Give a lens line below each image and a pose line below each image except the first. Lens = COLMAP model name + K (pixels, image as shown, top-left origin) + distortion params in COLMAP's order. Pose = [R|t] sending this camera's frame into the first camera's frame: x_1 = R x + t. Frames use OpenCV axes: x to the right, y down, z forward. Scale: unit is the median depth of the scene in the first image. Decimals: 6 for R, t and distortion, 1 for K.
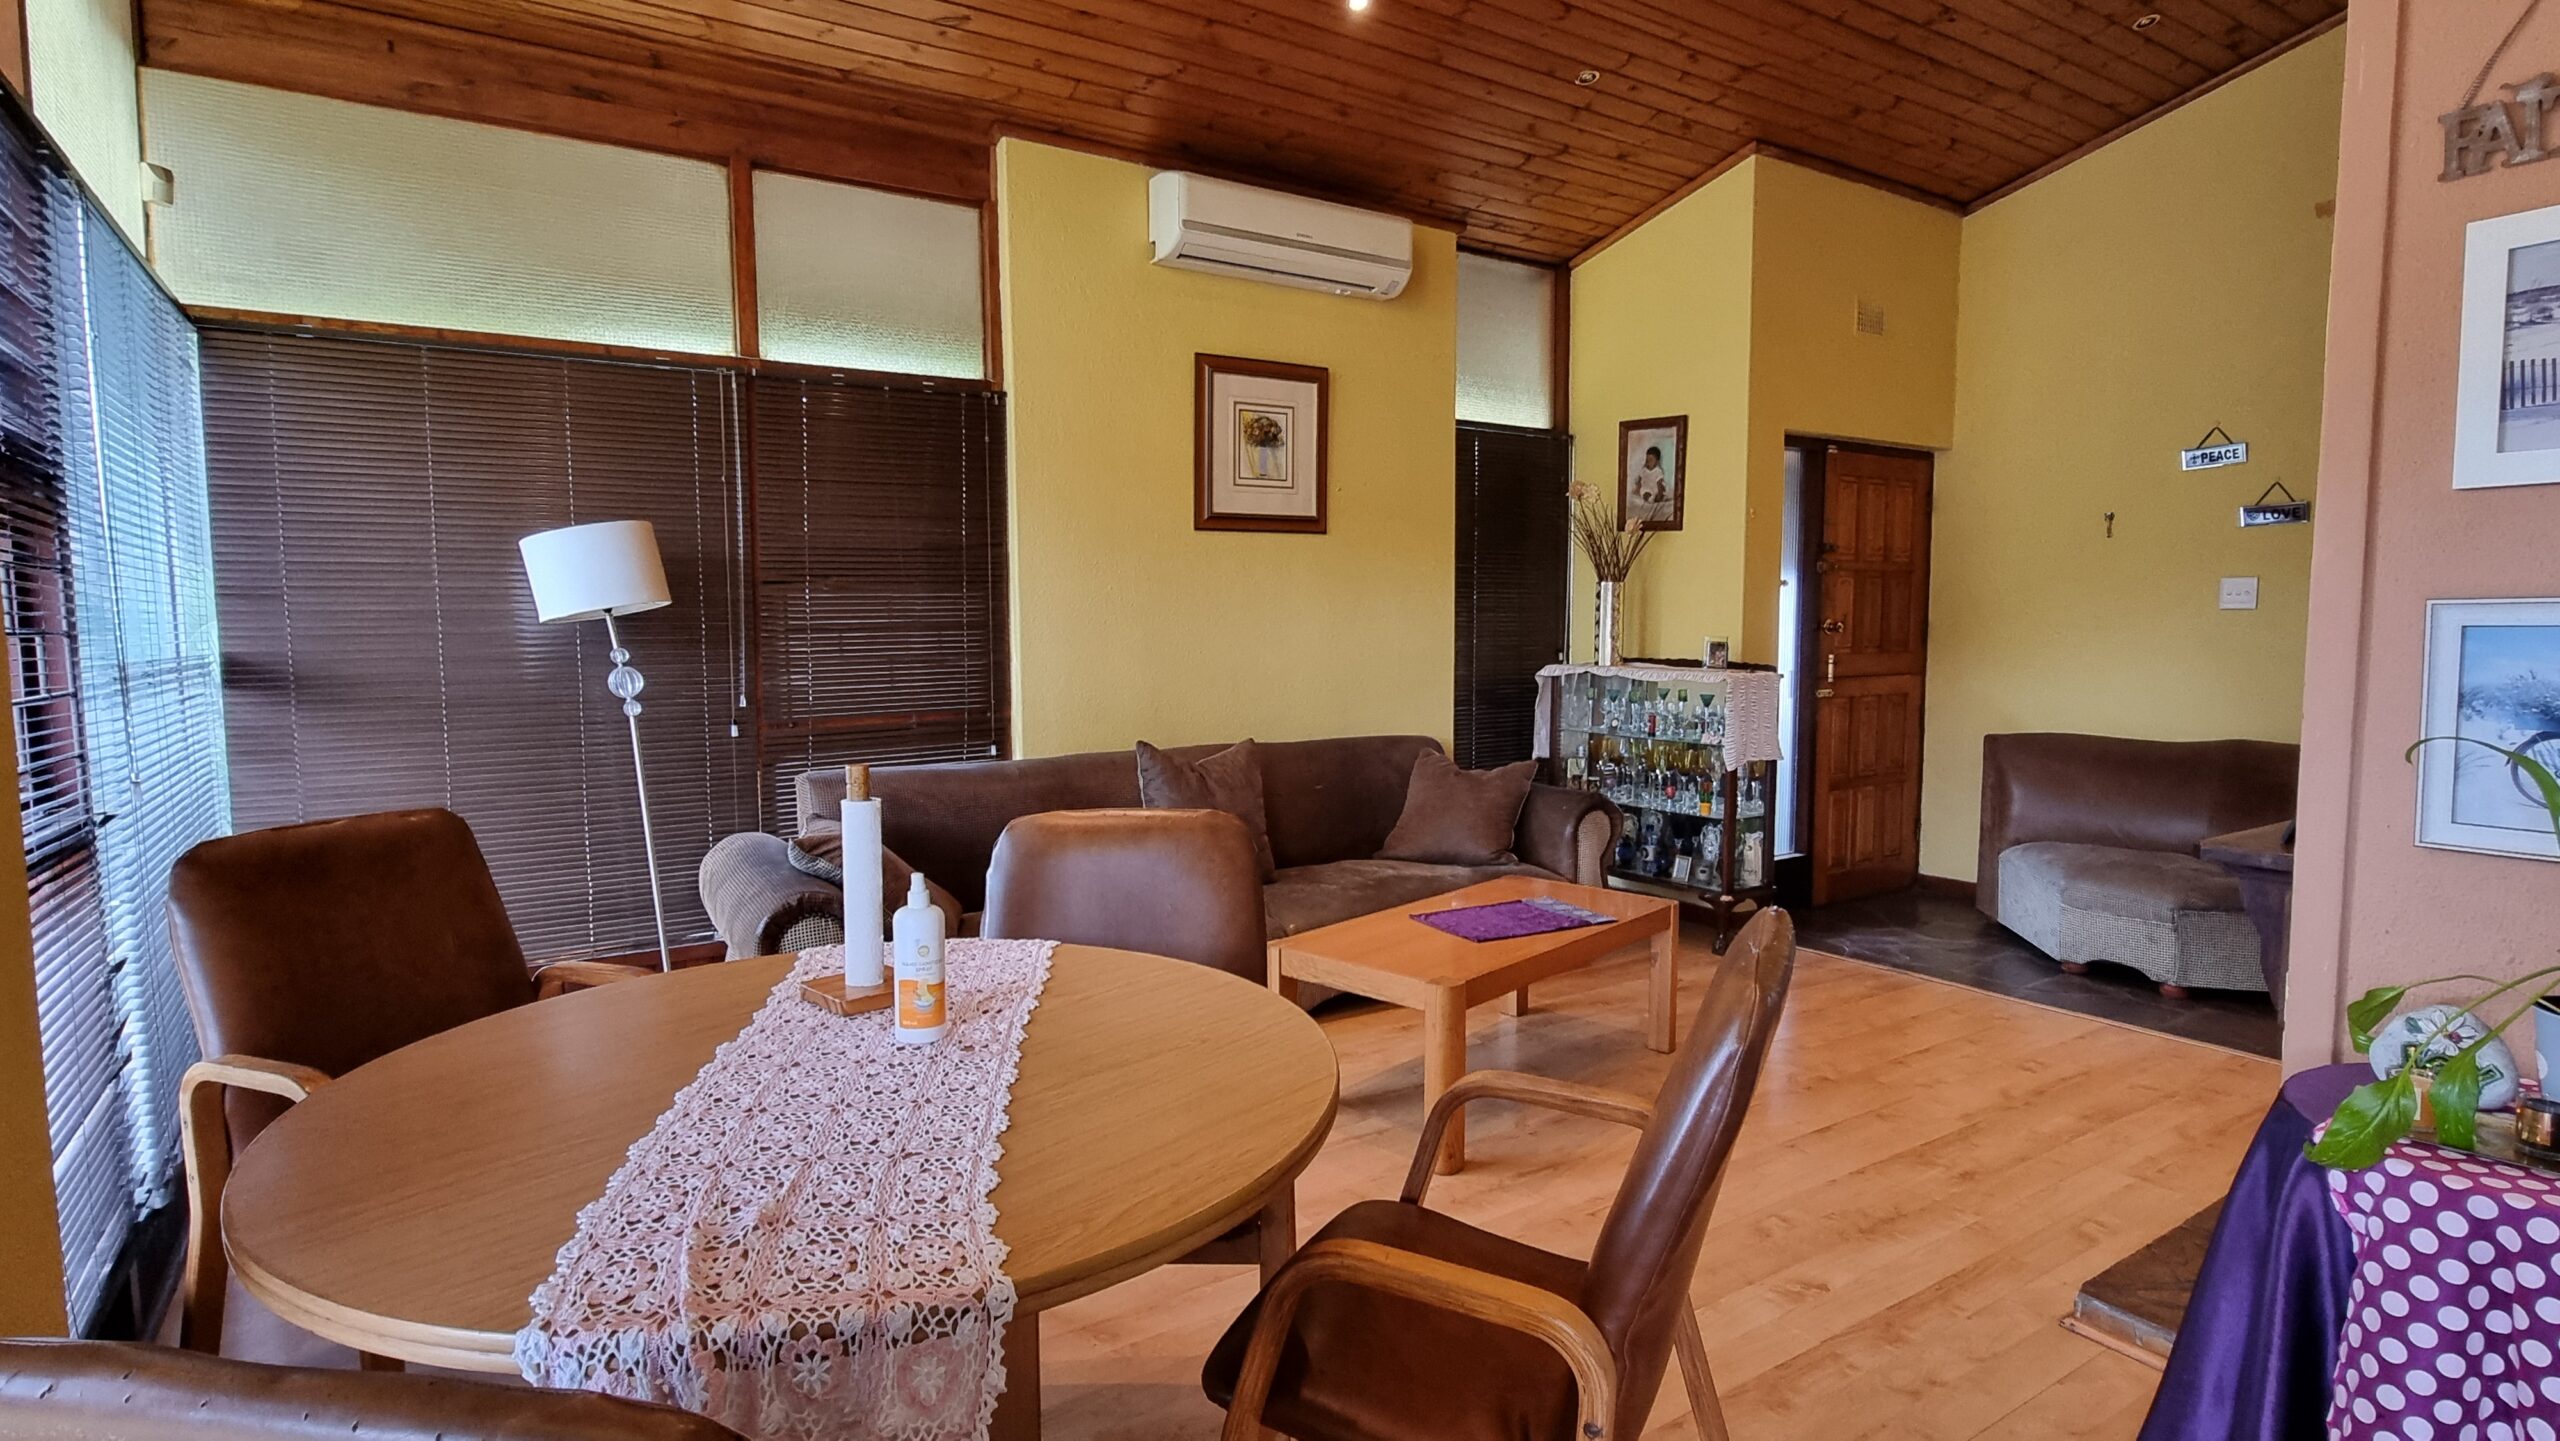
lens RADIAL K [[1276.7, 0, 1283.1], [0, 1276.7, 721.0], [0, 0, 1]] dist [-0.002911, -0.000652]
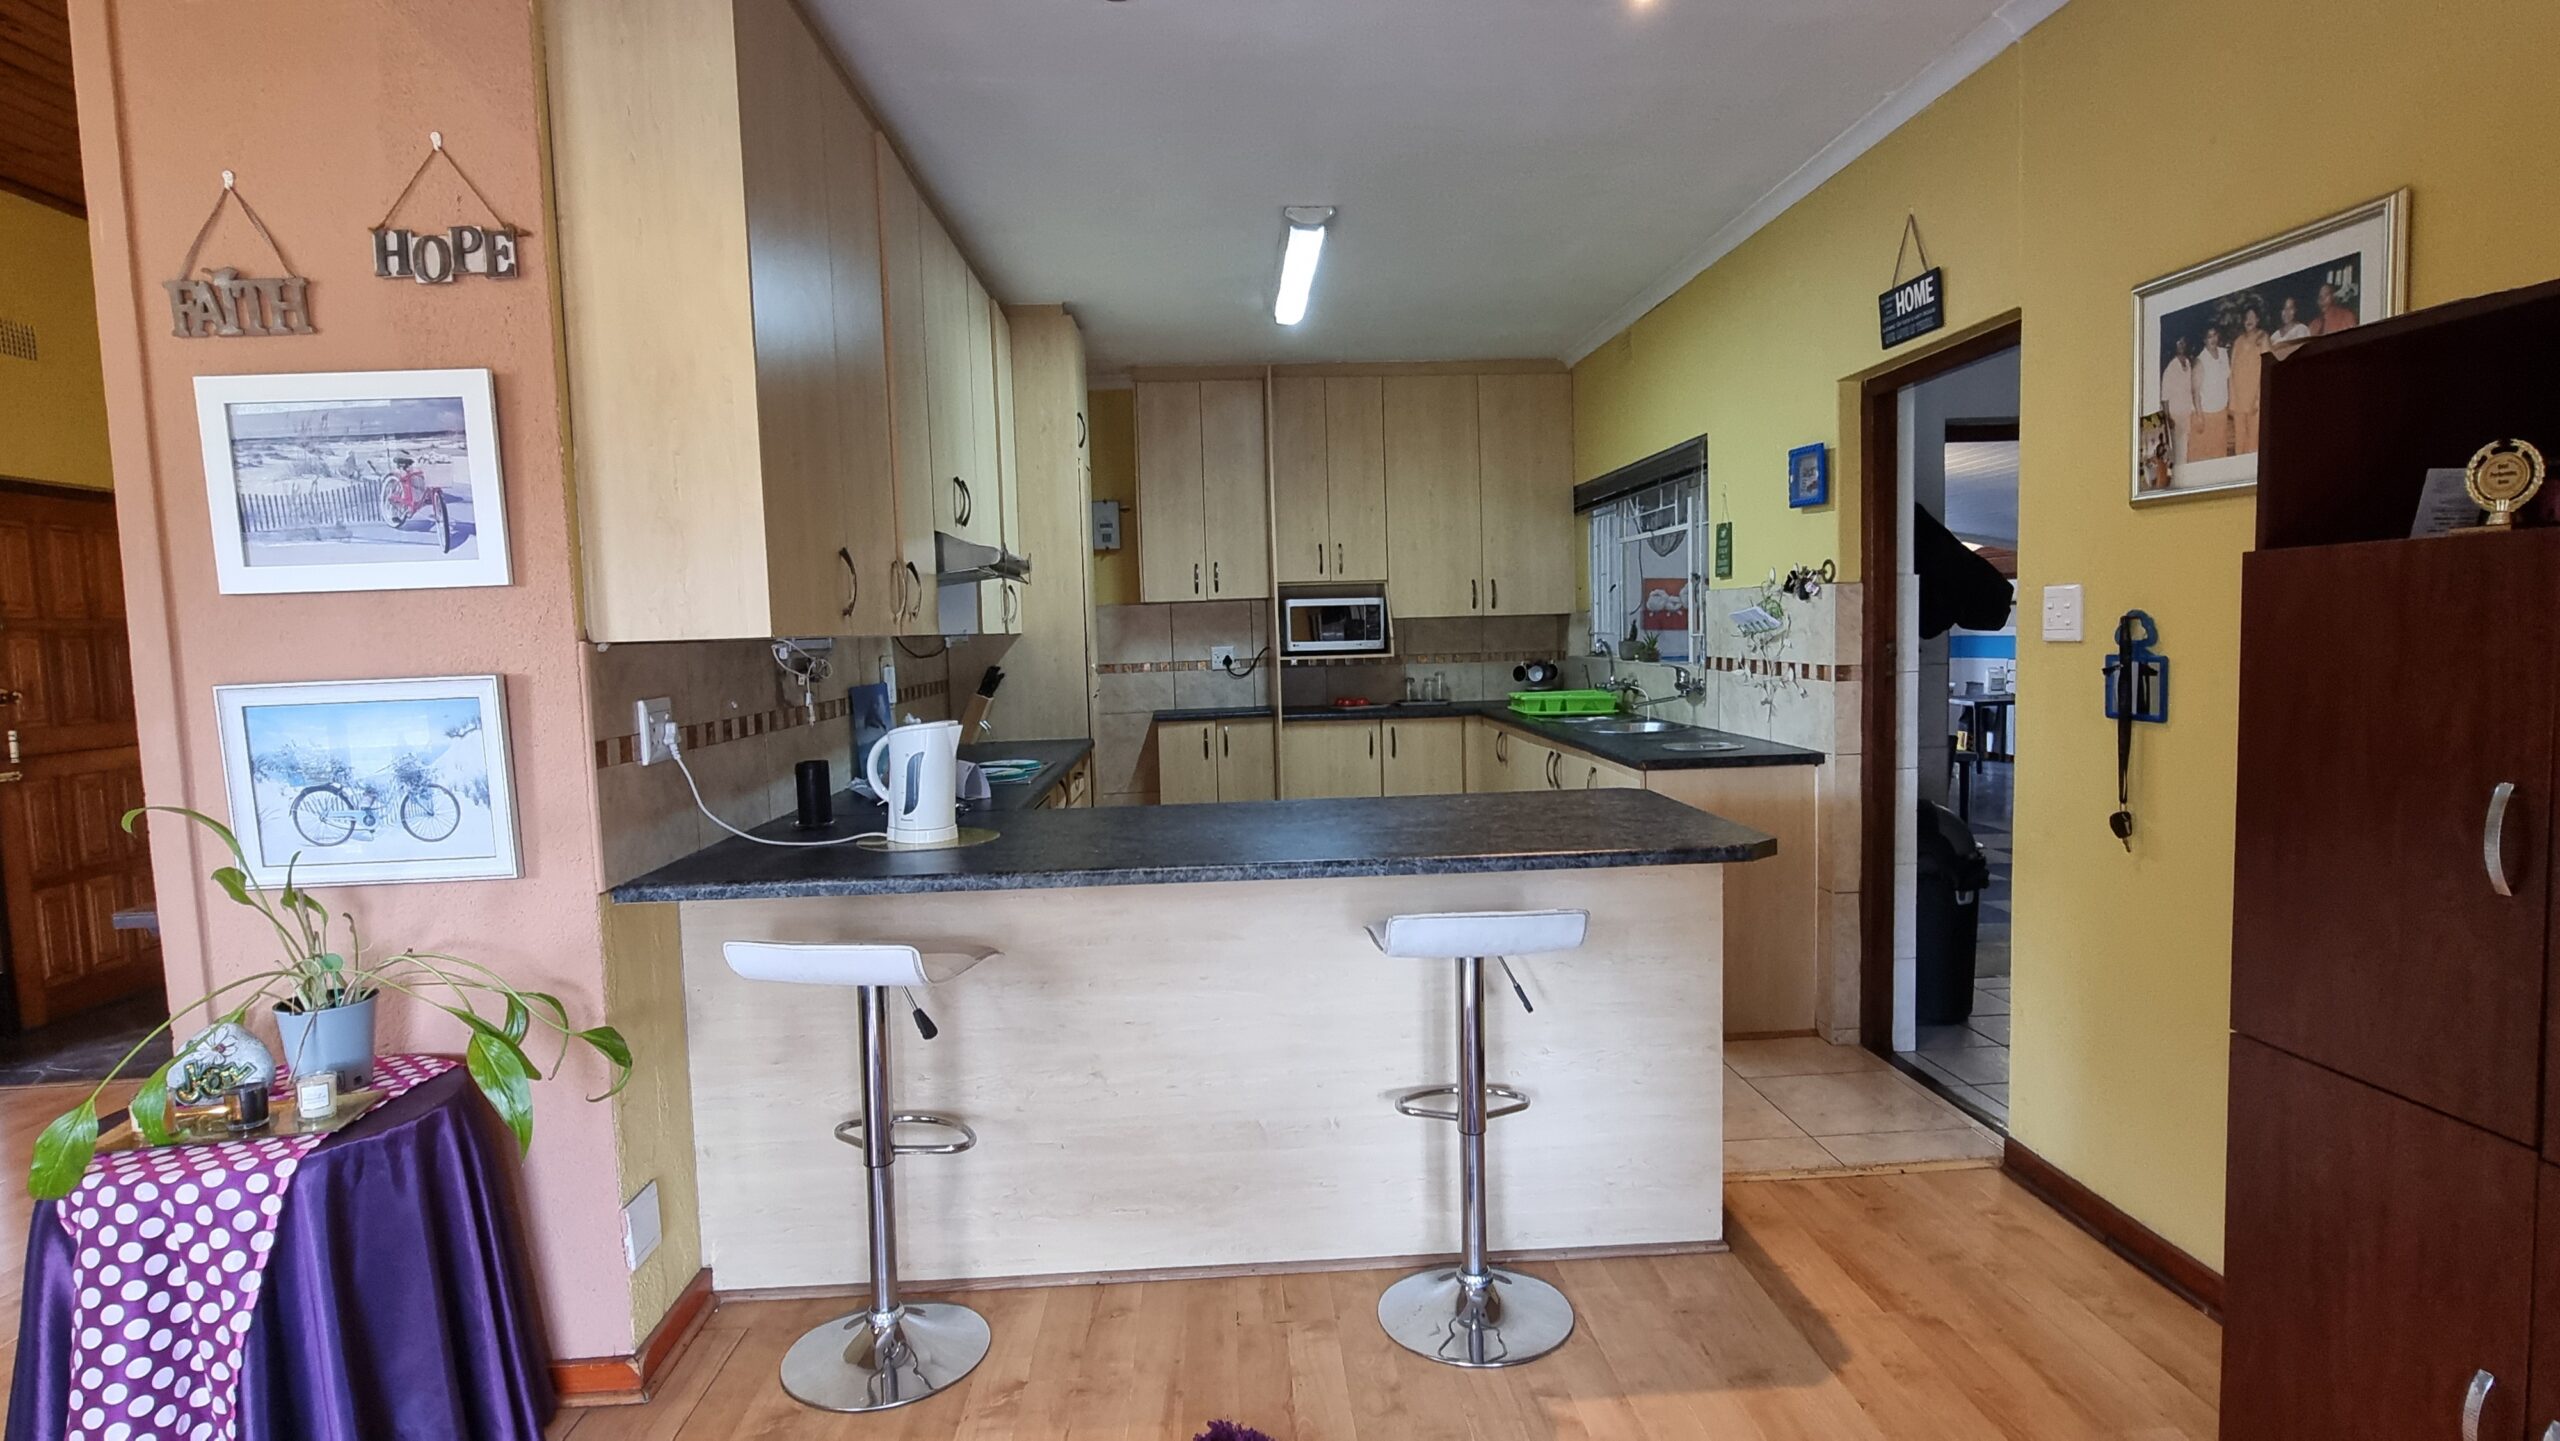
lens RADIAL K [[1283.6, 0, 1309.0], [0, 1283.6, 725.6], [0, 0, 1]] dist [-0.004499, -0.000691]
pose [[0.491166, -0.077492, 0.867612, 0.183482], [0.098329, 0.994601, 0.033169, 0.001494], [-0.865498, 0.069020, 0.496134, -0.245987]]
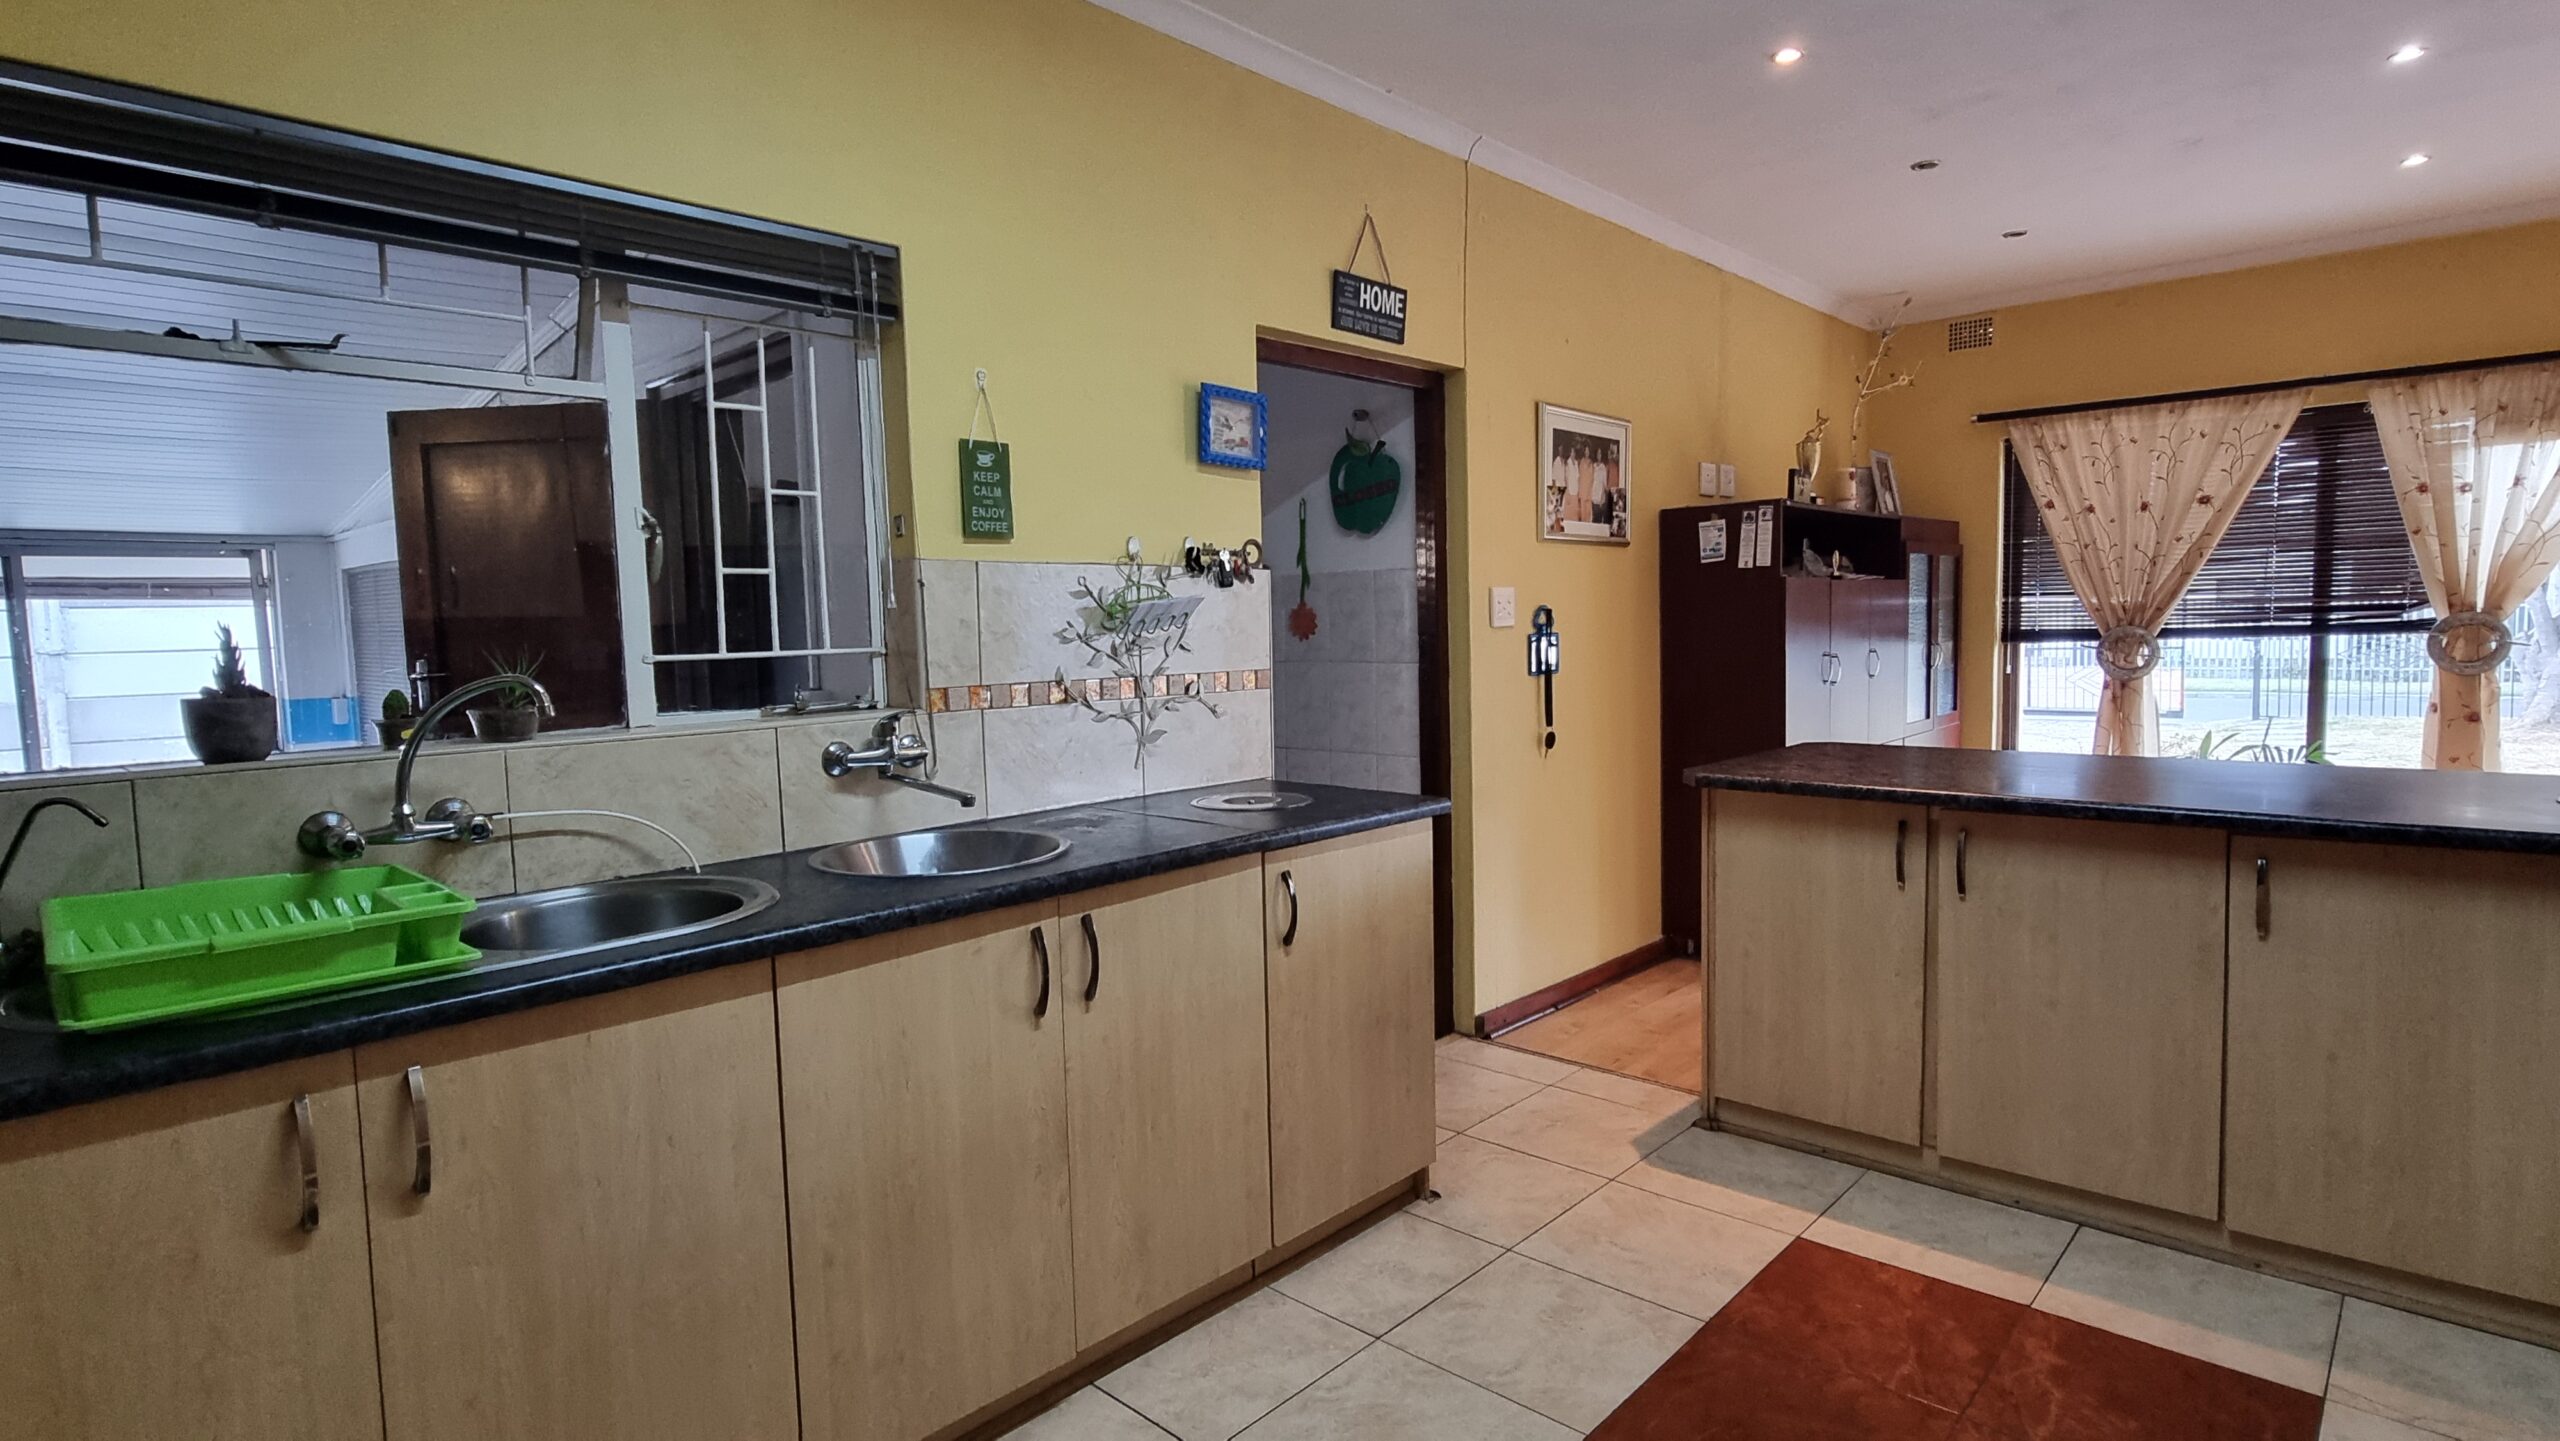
lens RADIAL K [[1276.7, 0, 1283.1], [0, 1276.7, 721.0], [0, 0, 1]] dist [-0.002911, -0.000652]
pose [[-0.972493, 0.044485, -0.228646, 1.571221], [0.007934, 0.987351, 0.158351, -0.076063], [0.232798, 0.152181, -0.960545, 0.793933]]
